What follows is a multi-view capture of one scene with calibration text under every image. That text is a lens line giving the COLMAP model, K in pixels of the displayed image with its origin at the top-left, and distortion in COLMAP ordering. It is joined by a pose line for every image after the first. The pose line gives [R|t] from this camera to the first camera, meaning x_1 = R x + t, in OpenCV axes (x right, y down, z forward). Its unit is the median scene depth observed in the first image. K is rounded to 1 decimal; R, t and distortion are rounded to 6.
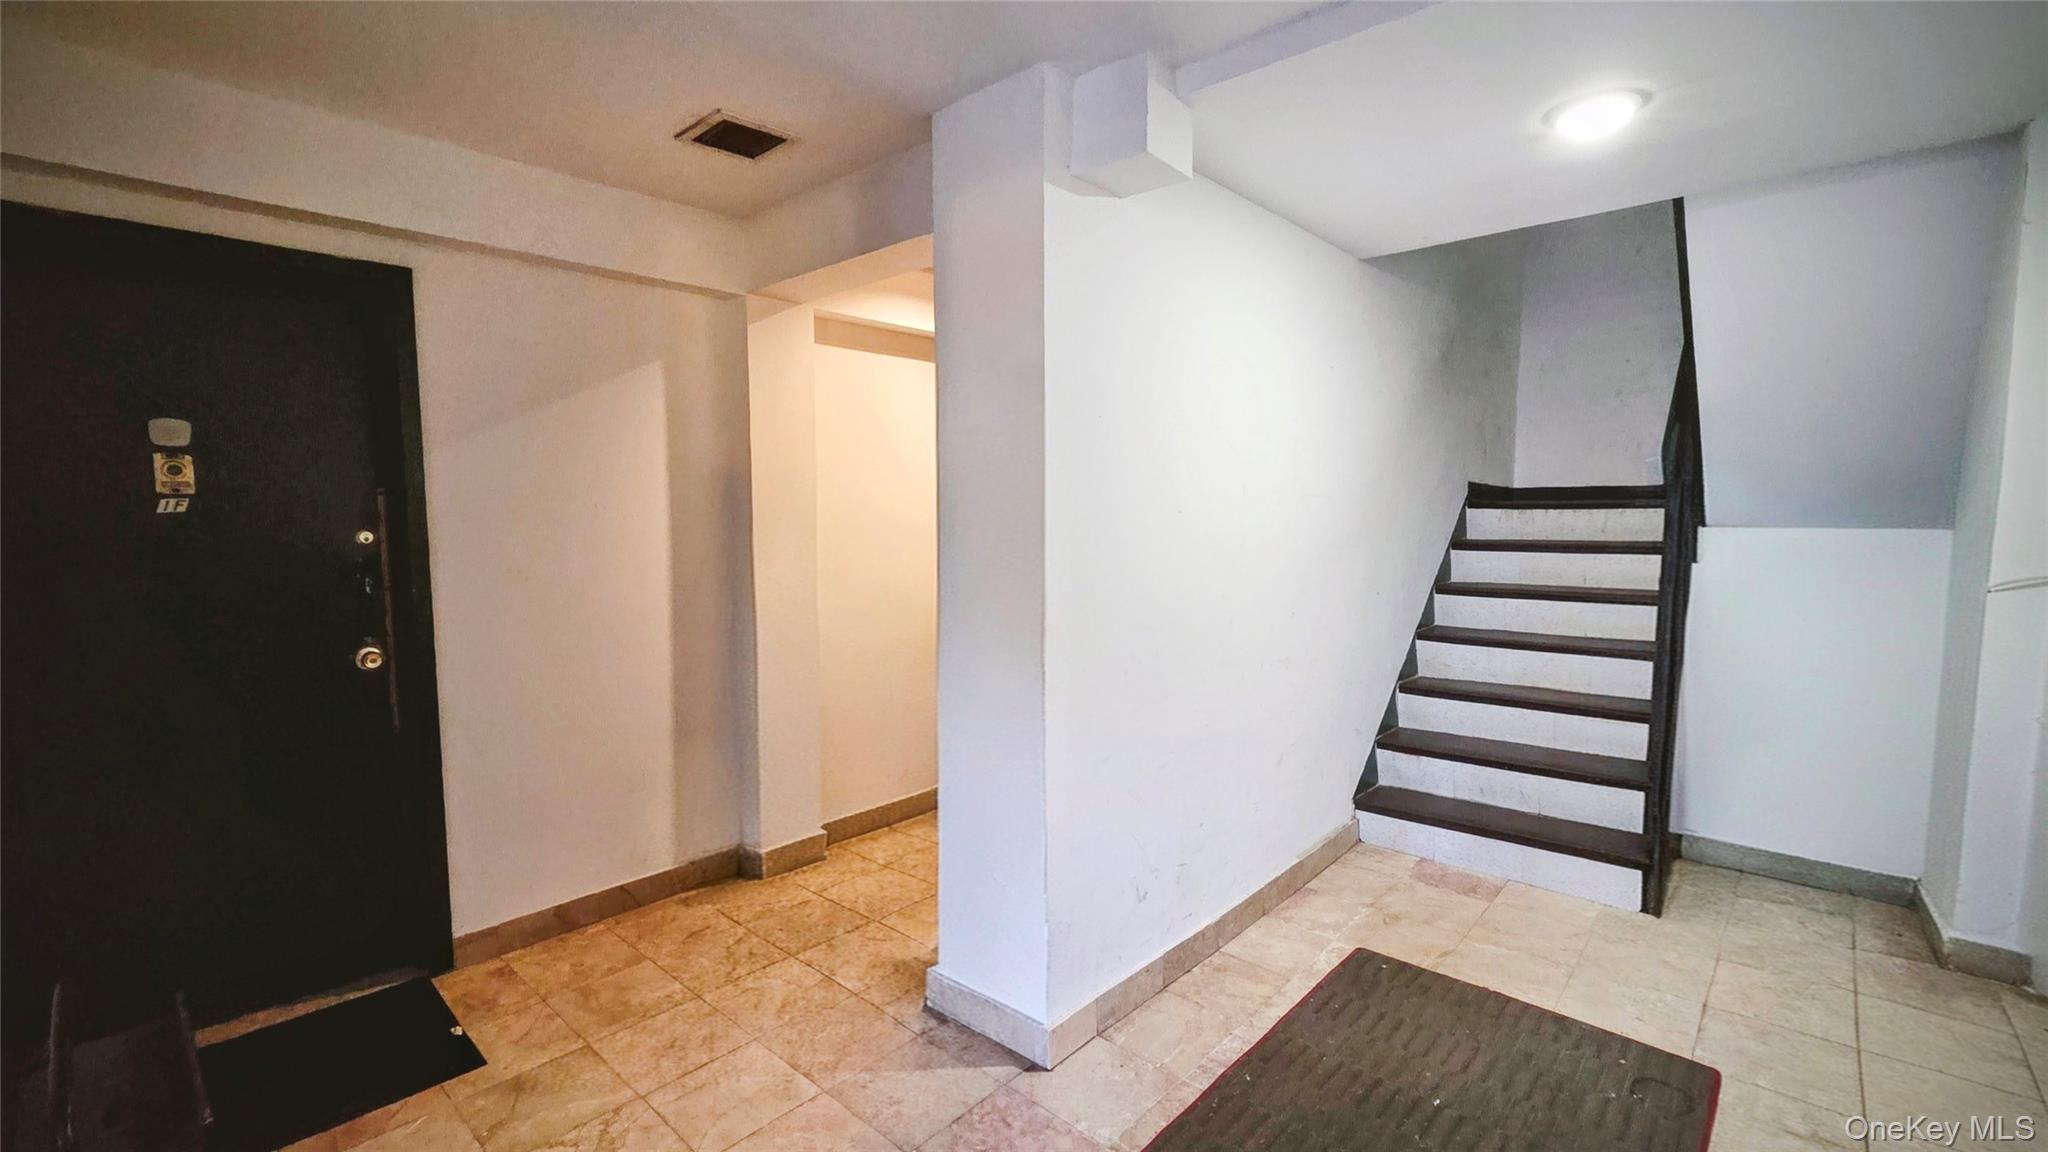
lens RADIAL K [[841.3, 0, 1017.8], [0, 841.3, 584.7], [0, 0, 1]] dist [-0.000391, 0.000213]
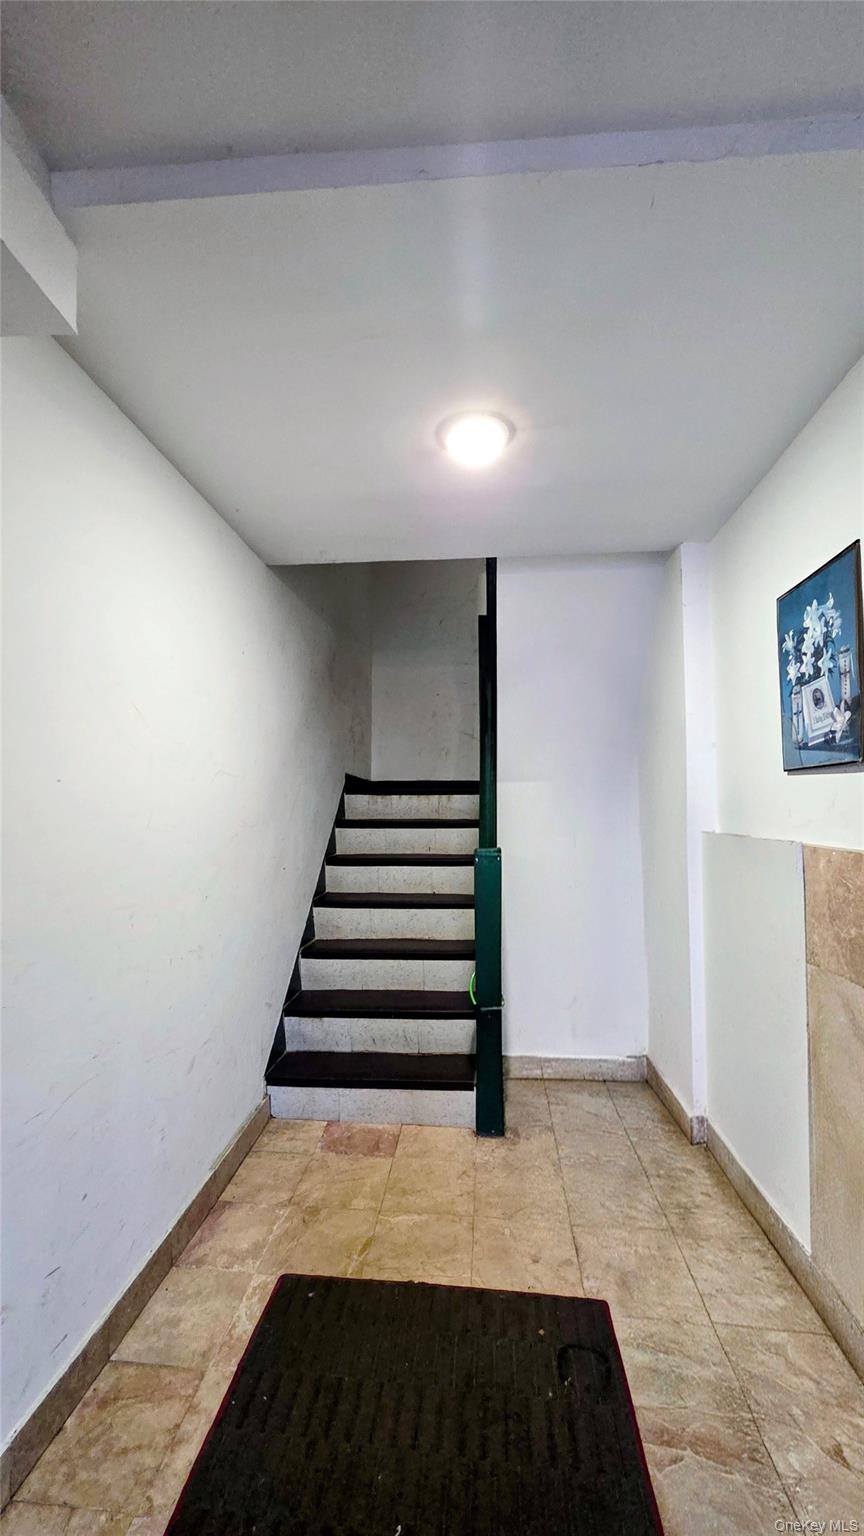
lens RADIAL K [[631.0, 0, 426.0], [0, 631.0, 770.1], [0, 0, 1]] dist [-0.000391, 0.000213]
pose [[0.790569, 0.042909, 0.610867, 0.079631], [0.043827, 0.991019, -0.126332, -0.004105], [-0.610802, 0.126647, 0.781589, 0.264189]]
